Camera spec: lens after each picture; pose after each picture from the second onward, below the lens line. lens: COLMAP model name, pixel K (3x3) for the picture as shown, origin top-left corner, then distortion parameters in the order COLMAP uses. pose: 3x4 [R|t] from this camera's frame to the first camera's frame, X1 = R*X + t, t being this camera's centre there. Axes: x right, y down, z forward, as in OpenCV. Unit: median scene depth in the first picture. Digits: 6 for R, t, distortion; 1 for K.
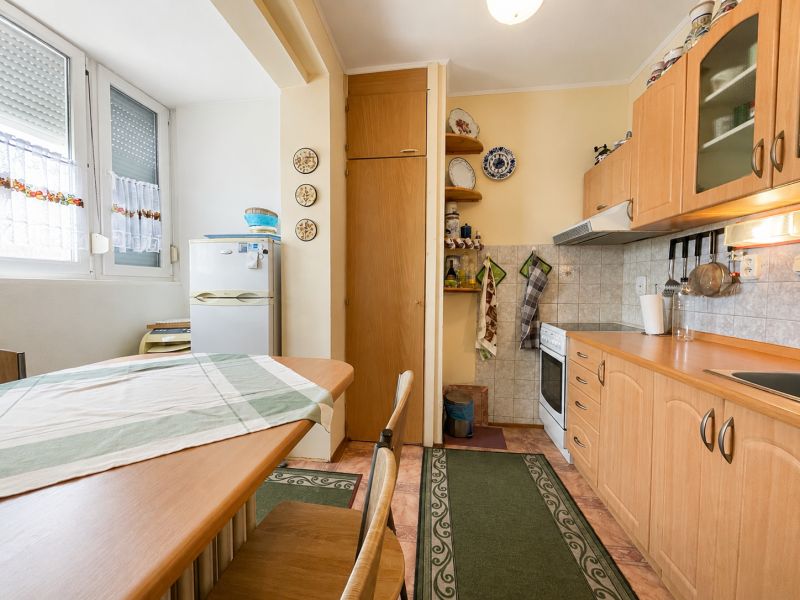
lens RADIAL K [[319.0, 0, 399.6], [0, 319.0, 294.5], [0, 0, 1]] dist [-0.000823, -0.000068]
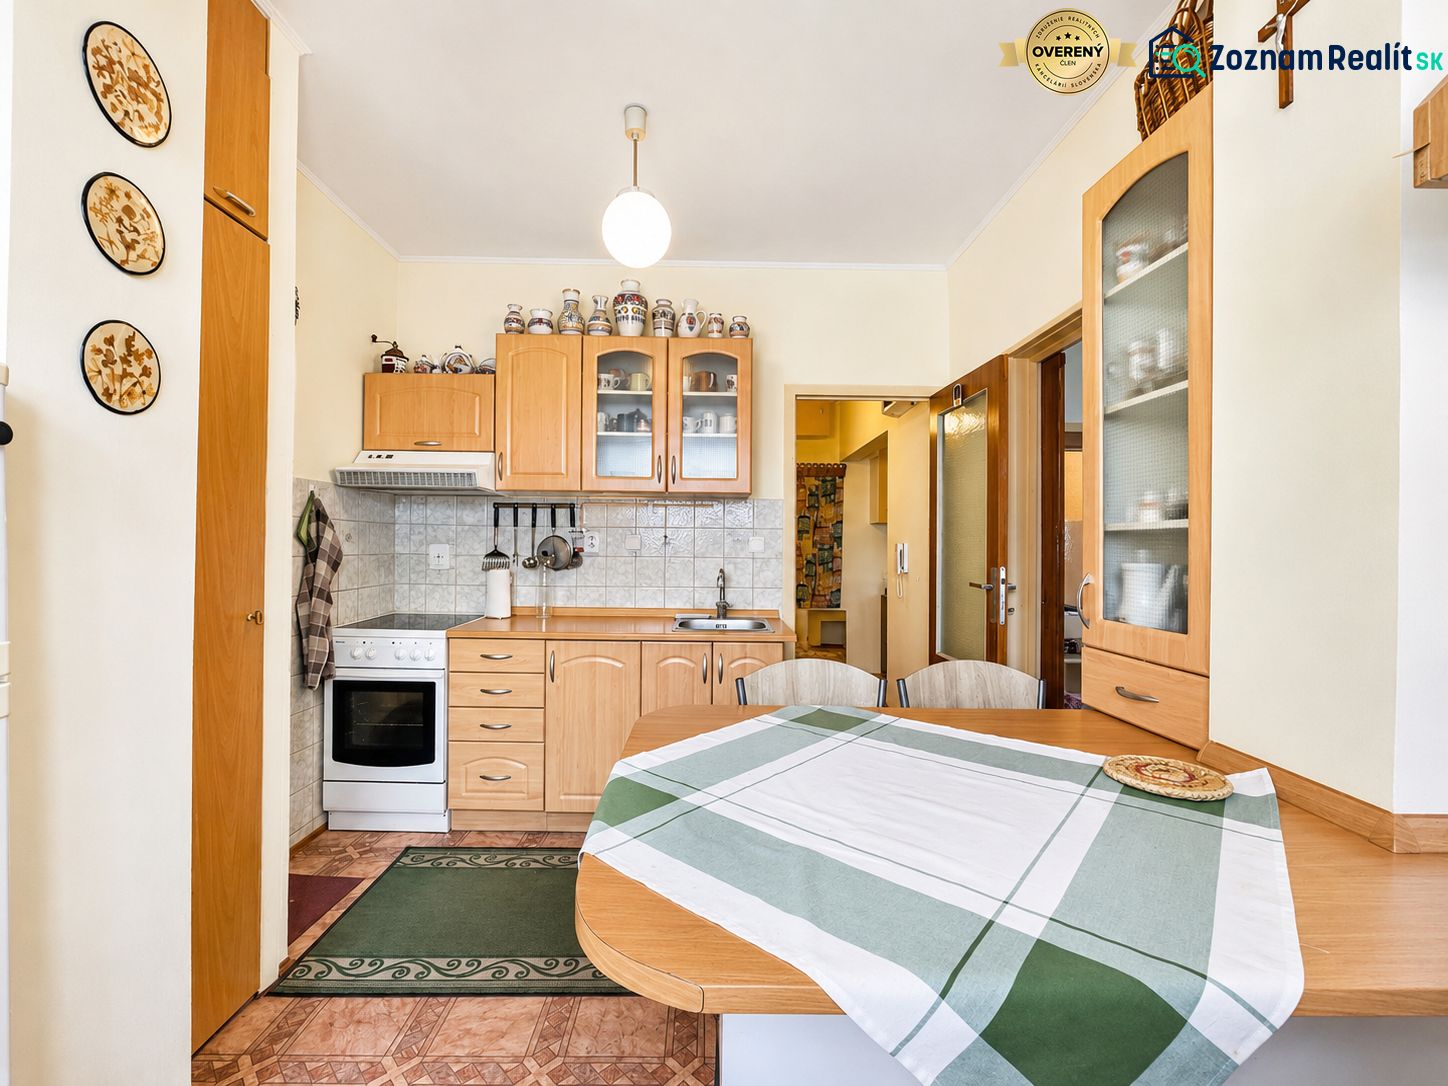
lens RADIAL K [[591.3, 0, 724.0], [0, 591.3, 543.0], [0, 0, 1]] dist [0.002171, 0.000029]
pose [[-0.113702, -0.000350, 0.993515, -0.793603], [0.015185, 0.999883, 0.002090, -0.062982], [-0.993399, 0.015324, -0.113684, 0.599687]]
